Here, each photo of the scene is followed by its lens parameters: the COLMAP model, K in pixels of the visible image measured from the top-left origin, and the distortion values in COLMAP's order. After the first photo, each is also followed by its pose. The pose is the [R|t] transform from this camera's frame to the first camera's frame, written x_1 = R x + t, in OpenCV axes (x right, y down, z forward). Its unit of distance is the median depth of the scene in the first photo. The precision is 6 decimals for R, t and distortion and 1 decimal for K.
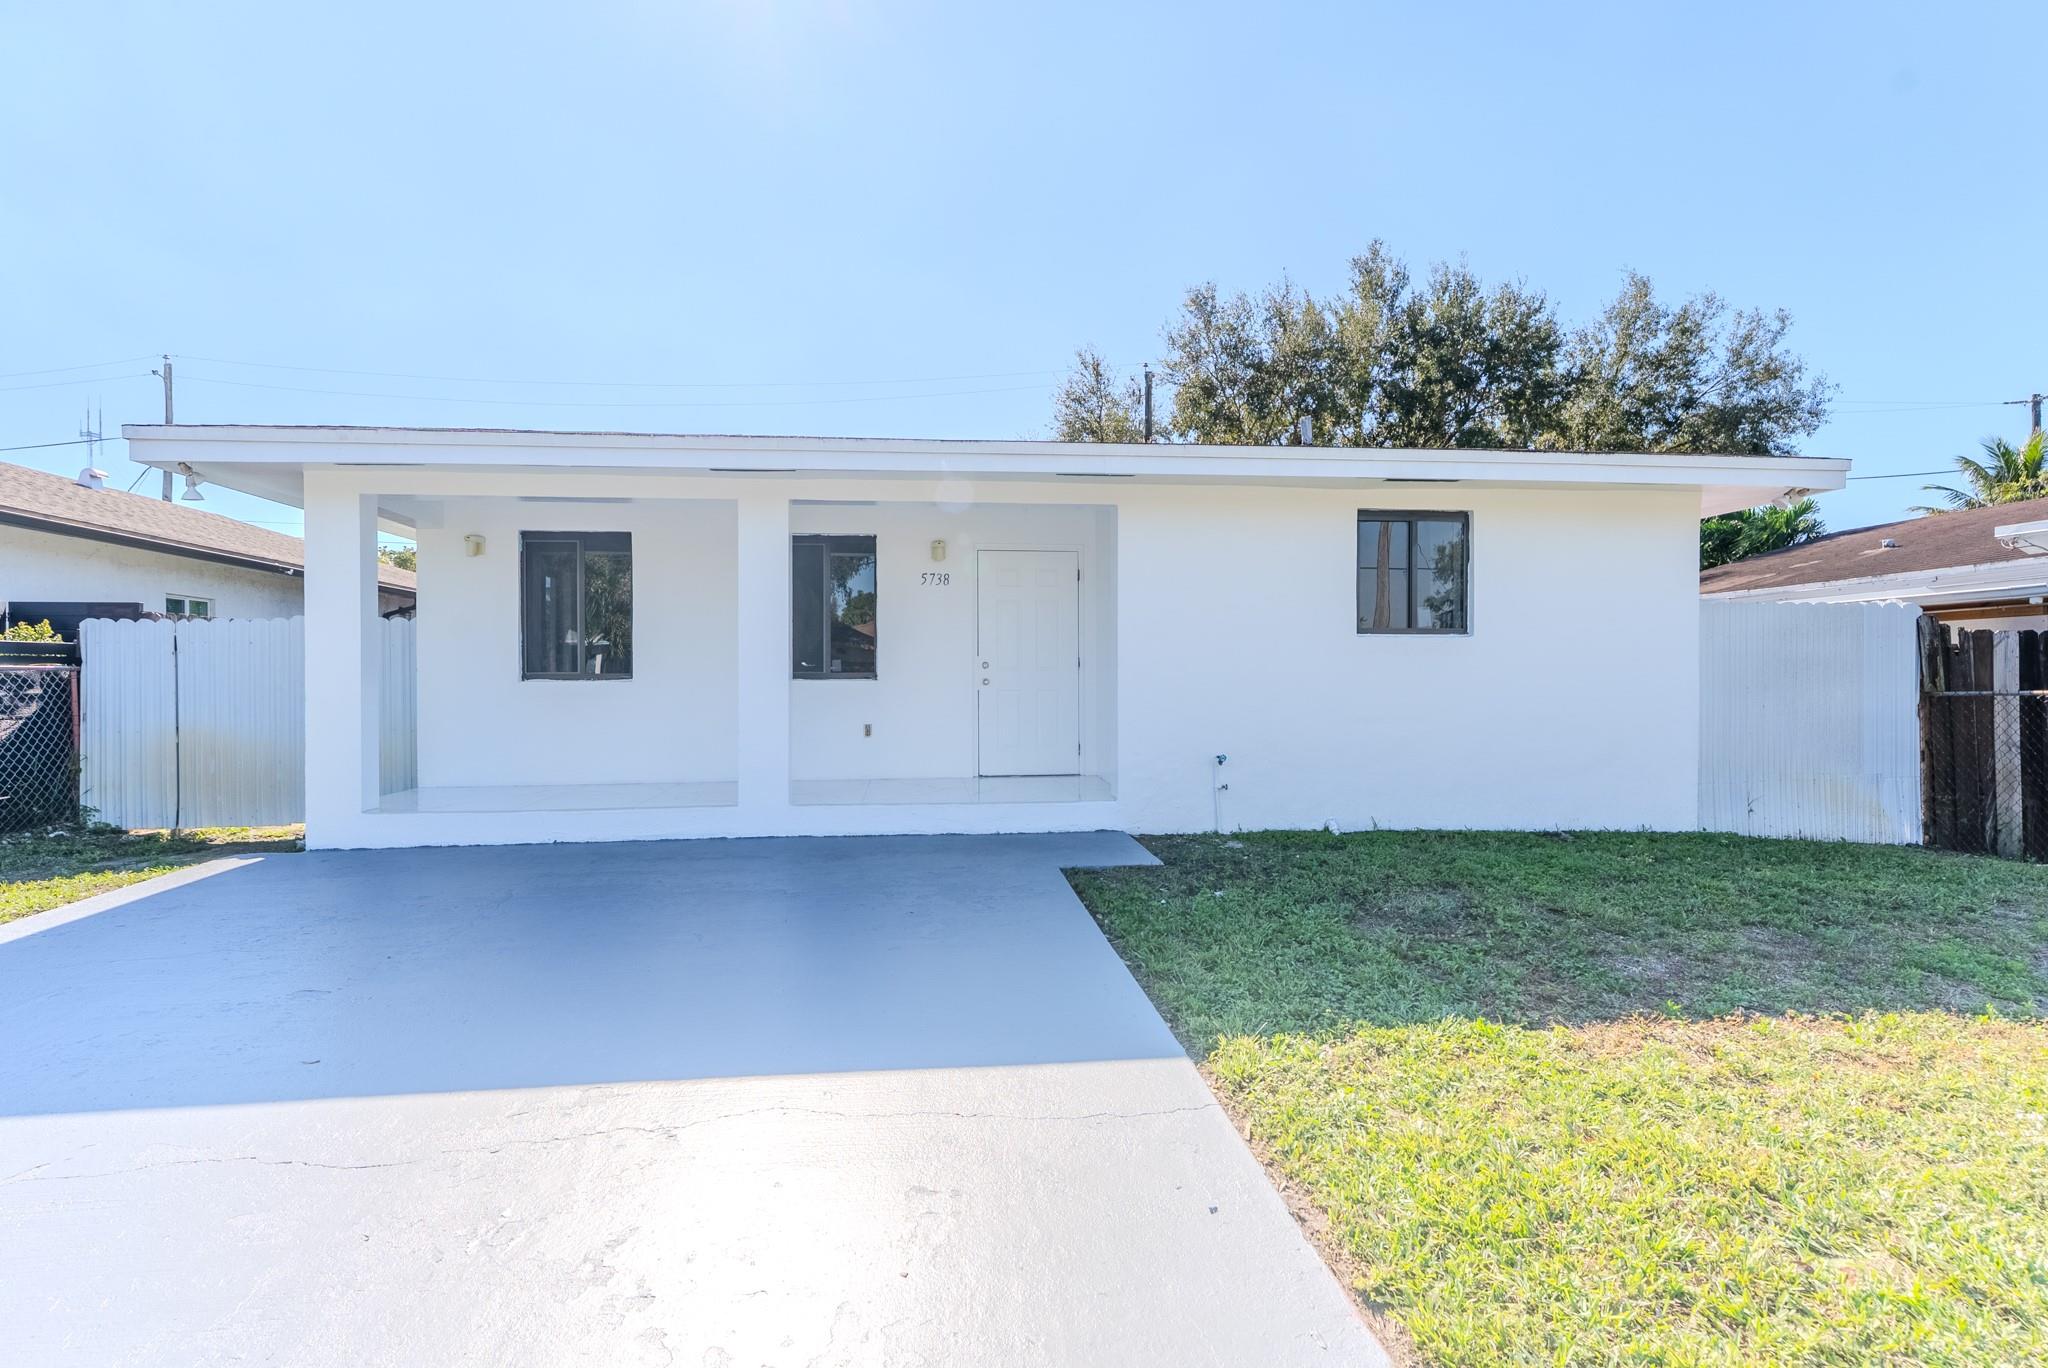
lens RADIAL K [[972.6, 0, 1027.4], [0, 972.6, 694.0], [0, 0, 1]] dist [-0.010196, 0.000932]
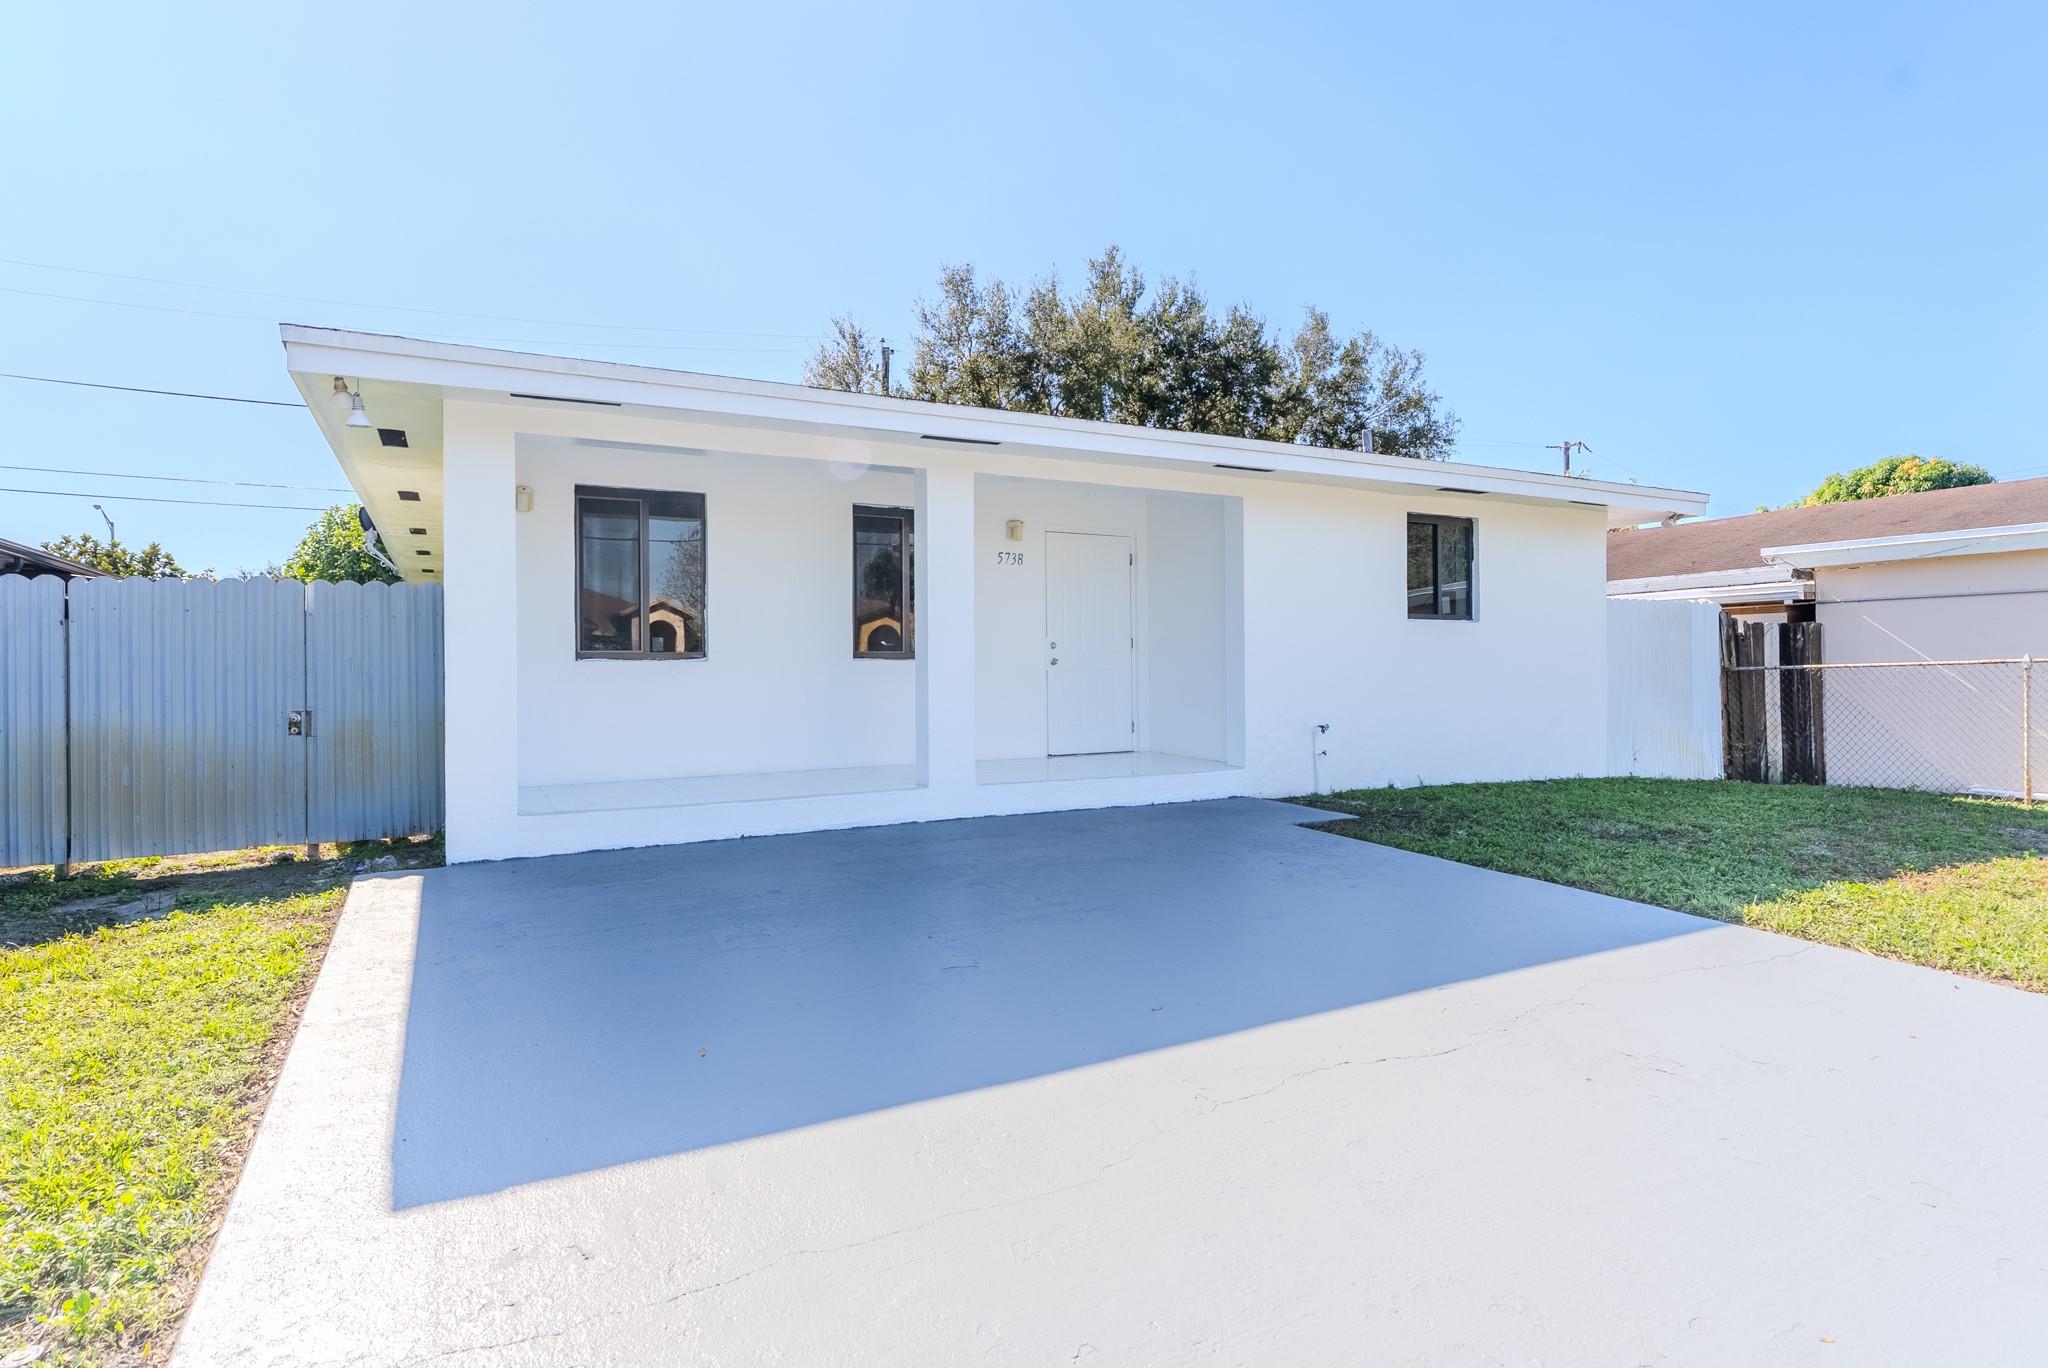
lens RADIAL K [[1058.0, 0, 1020.1], [0, 1058.0, 668.0], [0, 0, 1]] dist [-0.011980, -0.000534]
pose [[0.927386, -0.002967, 0.374093, -0.481258], [0.011176, 0.999742, -0.019776, 0.014952], [-0.373938, 0.022521, 0.927180, -0.002514]]
